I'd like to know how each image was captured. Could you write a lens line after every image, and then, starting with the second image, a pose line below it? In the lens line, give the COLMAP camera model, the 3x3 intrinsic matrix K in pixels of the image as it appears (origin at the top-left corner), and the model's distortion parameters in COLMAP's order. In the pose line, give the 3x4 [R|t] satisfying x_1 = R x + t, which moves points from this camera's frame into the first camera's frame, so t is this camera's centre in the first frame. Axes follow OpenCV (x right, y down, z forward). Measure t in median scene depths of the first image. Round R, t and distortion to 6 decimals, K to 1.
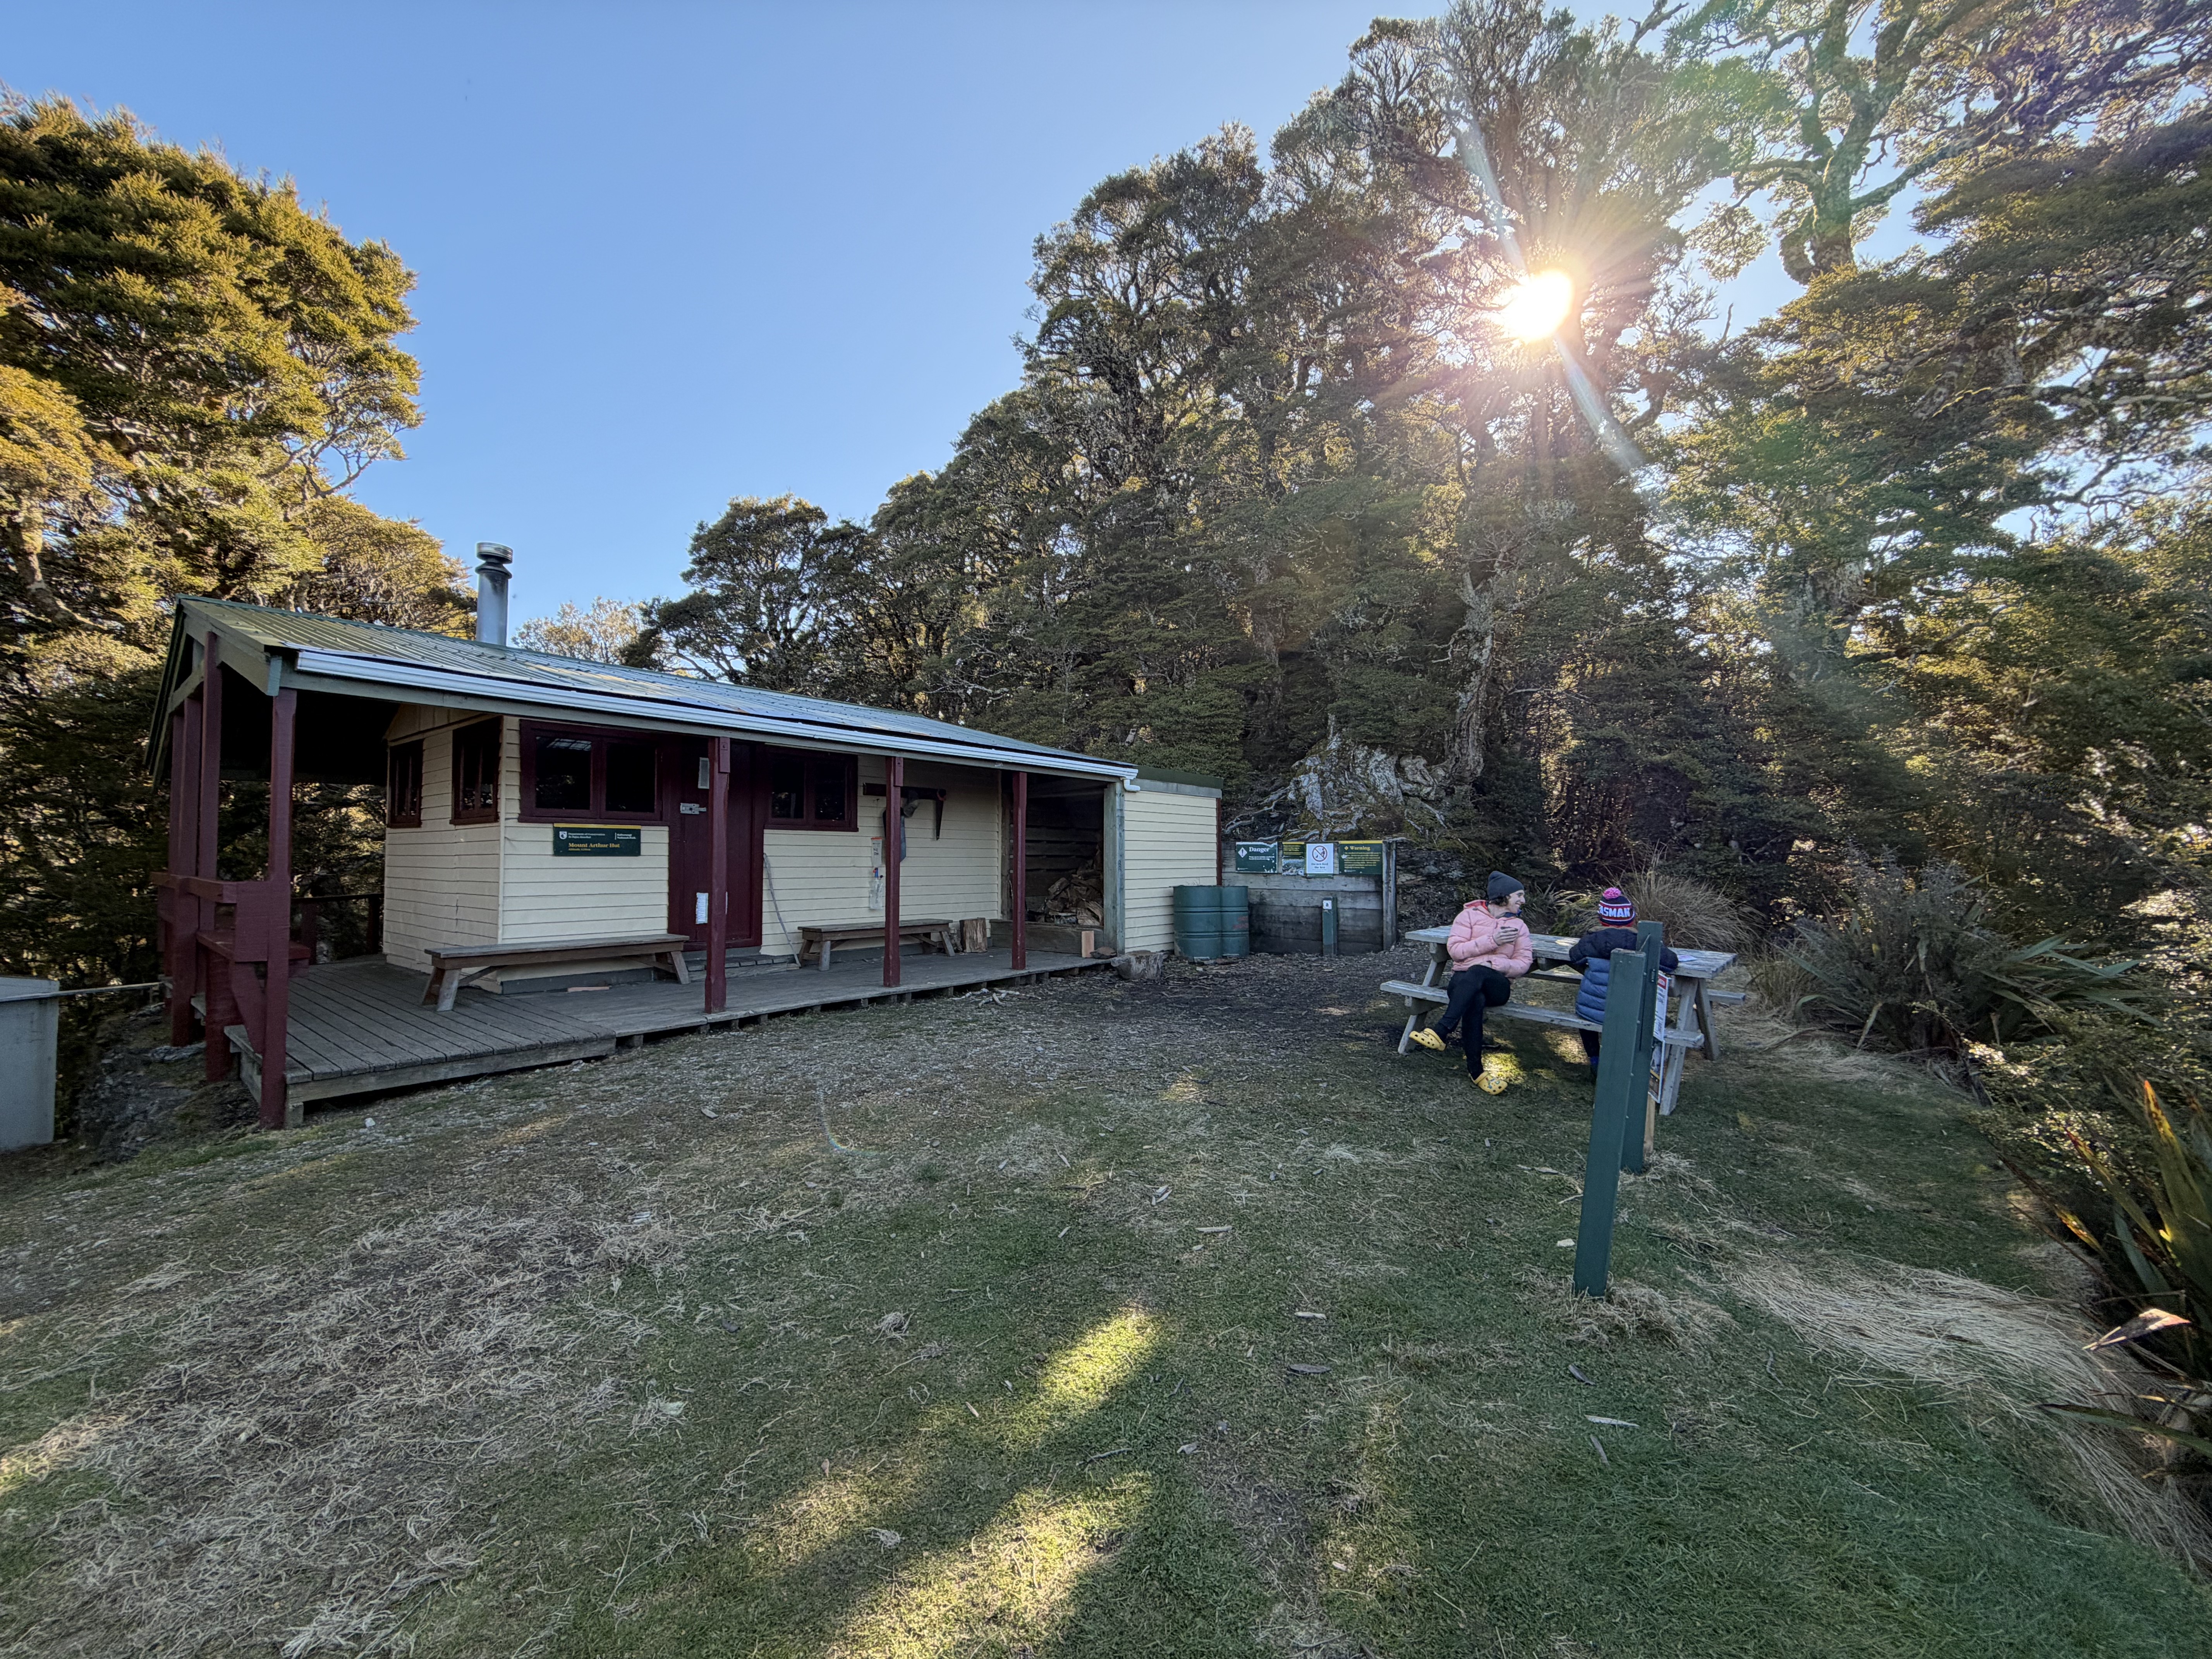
lens RADIAL K [[881.9, 0, 1110.9], [0, 881.9, 820.0], [0, 0, 1]] dist [-0.000123, -0.000431]
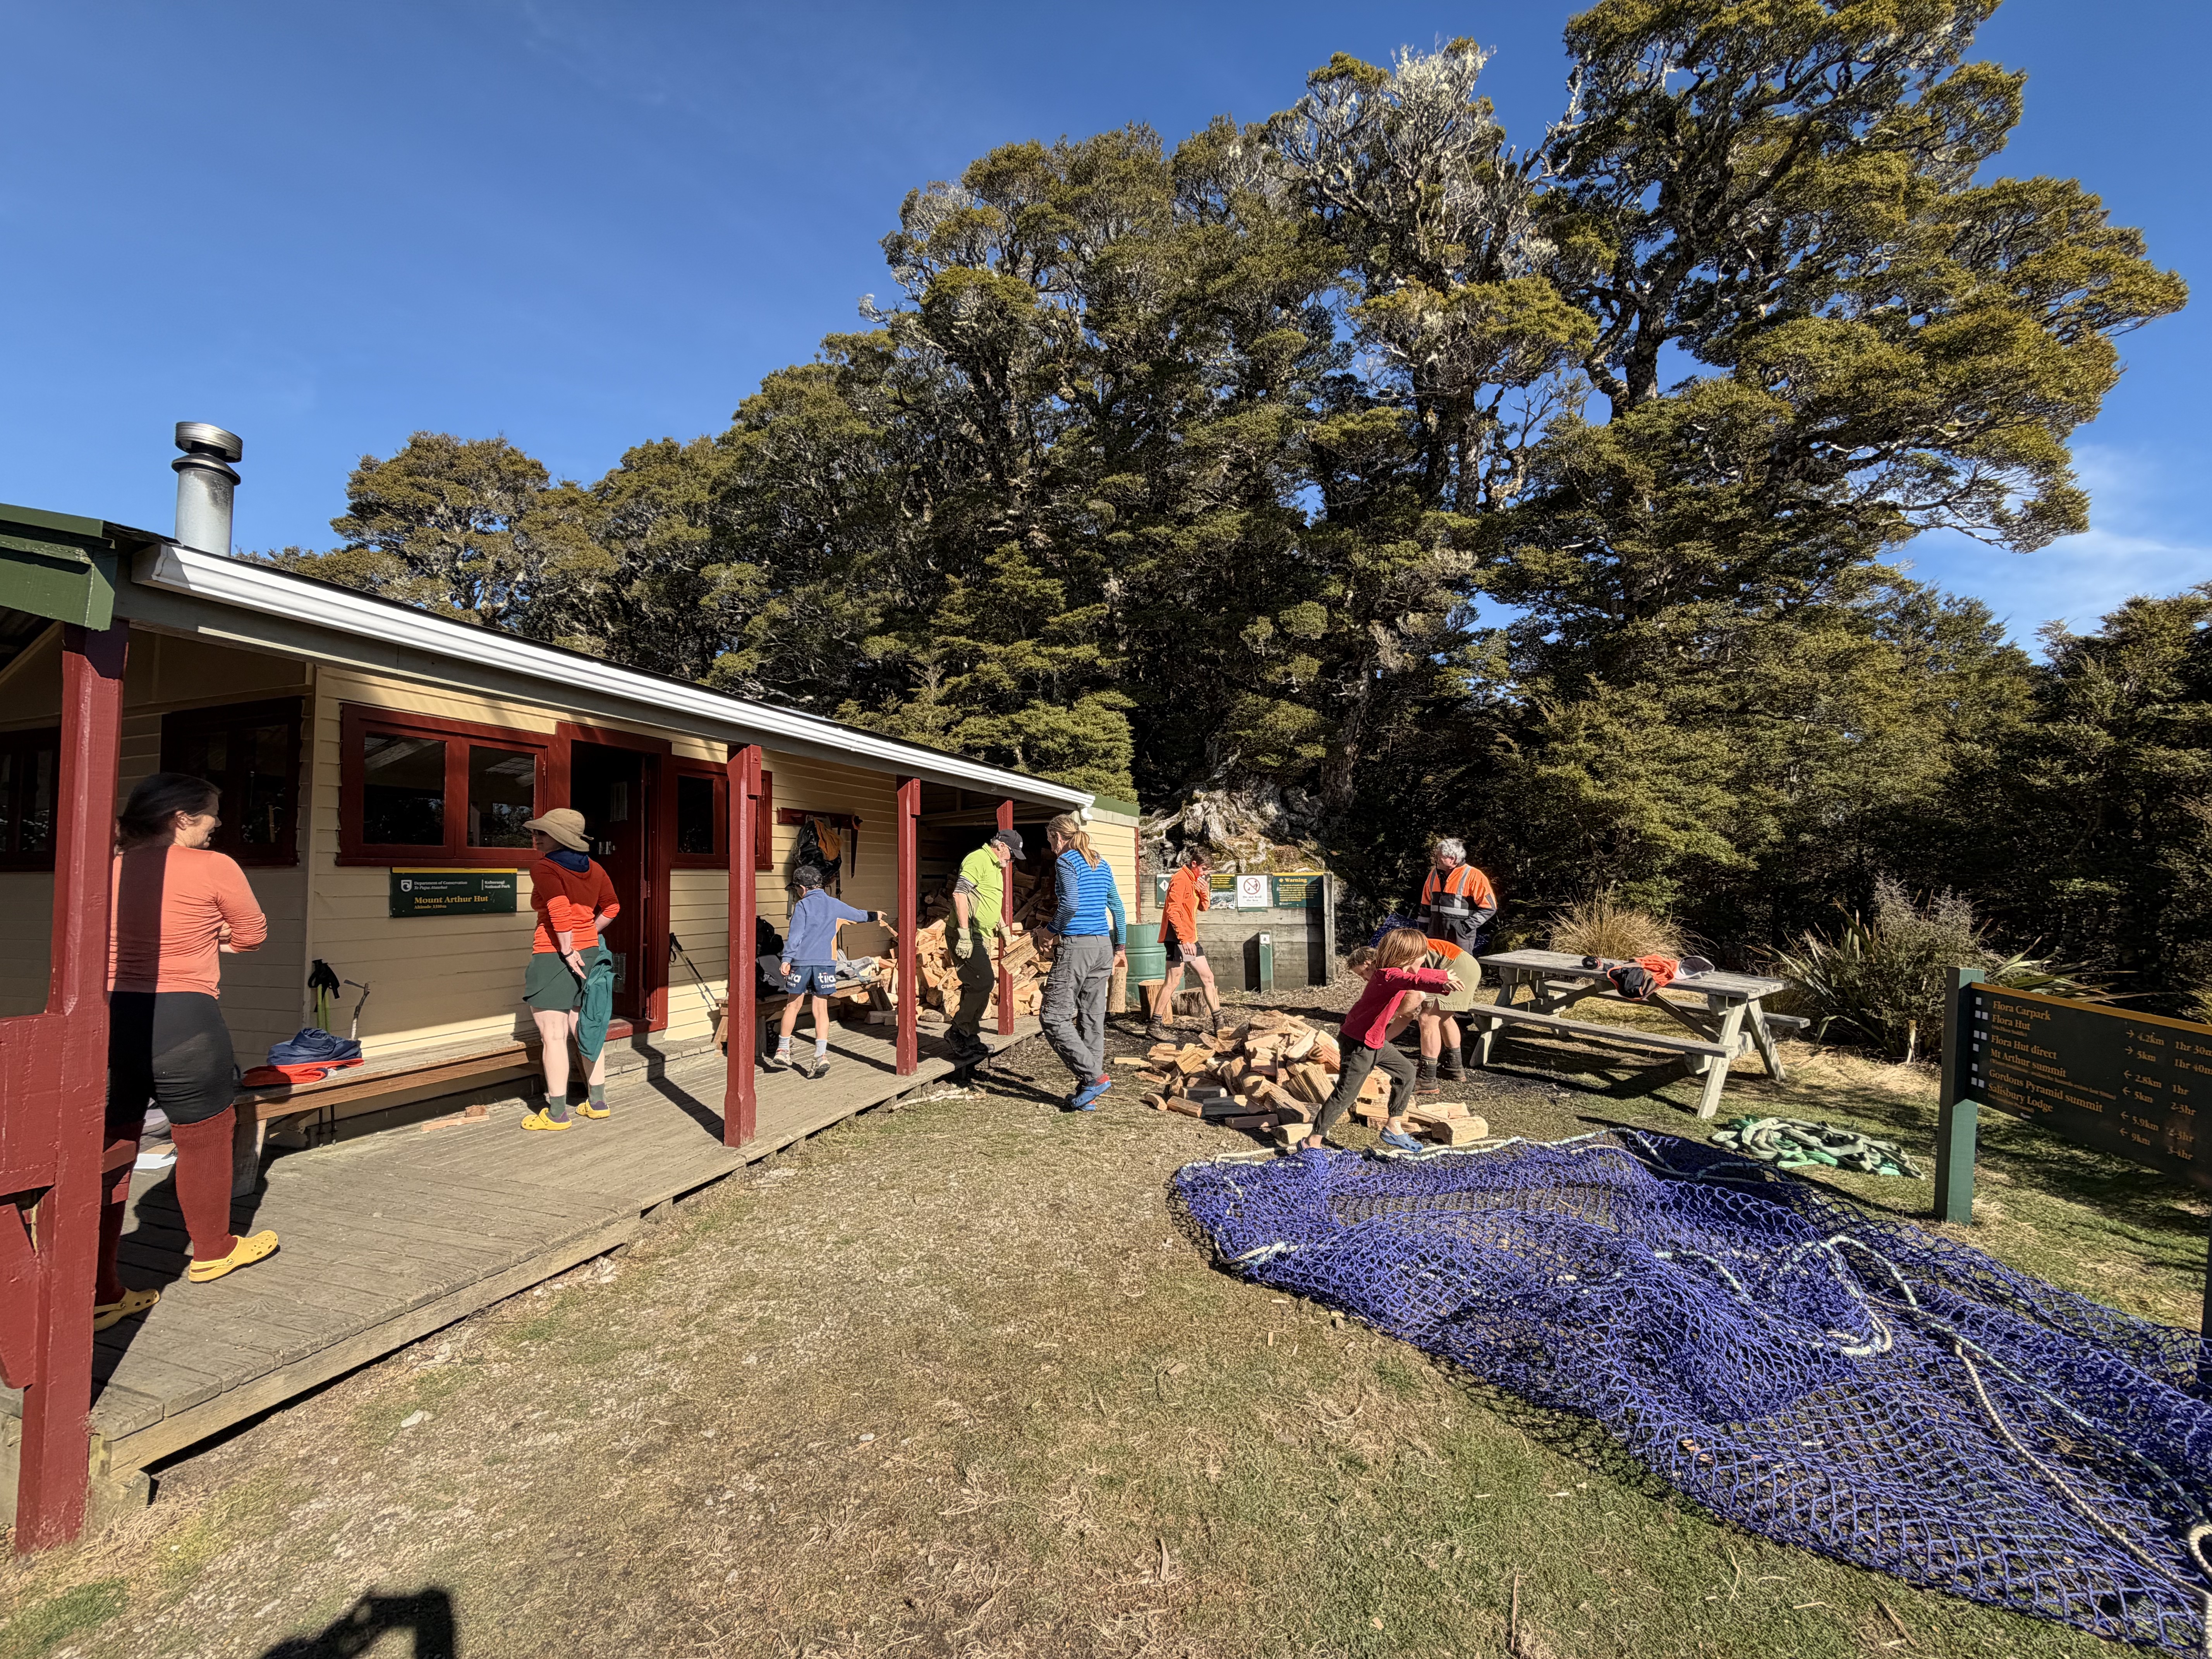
lens RADIAL K [[881.9, 0, 1119.5], [0, 881.9, 823.6], [0, 0, 1]] dist [-0.000123, -0.000431]
pose [[0.937536, 0.007060, 0.347817, -0.239796], [0.000723, 0.999752, -0.022241, -0.009009], [-0.347888, 0.021103, 0.937299, 0.142226]]
